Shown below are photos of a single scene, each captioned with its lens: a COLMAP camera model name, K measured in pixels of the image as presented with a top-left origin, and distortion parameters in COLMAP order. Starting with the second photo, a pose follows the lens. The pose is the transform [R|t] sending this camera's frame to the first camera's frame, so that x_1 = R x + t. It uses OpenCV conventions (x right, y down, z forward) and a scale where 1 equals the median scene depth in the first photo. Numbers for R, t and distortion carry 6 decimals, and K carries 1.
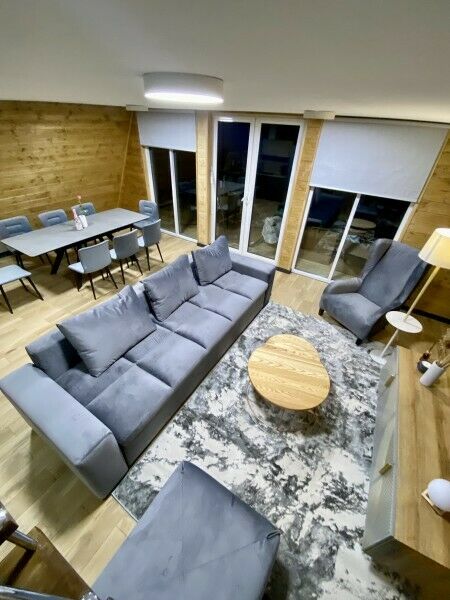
lens RADIAL K [[244.2, 0, 225.0], [0, 244.2, 300.0], [0, 0, 1]] dist [-0.000281, -0.014183]
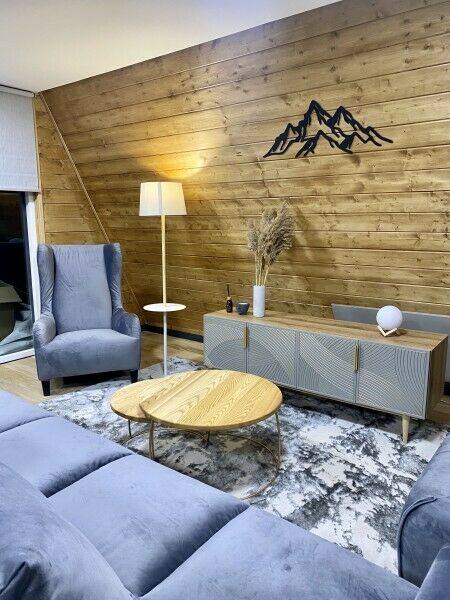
lens RADIAL K [[461.6, 0, 216.3], [0, 461.6, 301.8], [0, 0, 1]] dist [0.002529, -0.000142]
pose [[0.107866, -0.221796, 0.969109, -0.856608], [0.596874, 0.794009, 0.115287, 0.009305], [-0.795051, 0.566000, 0.218031, 0.749625]]
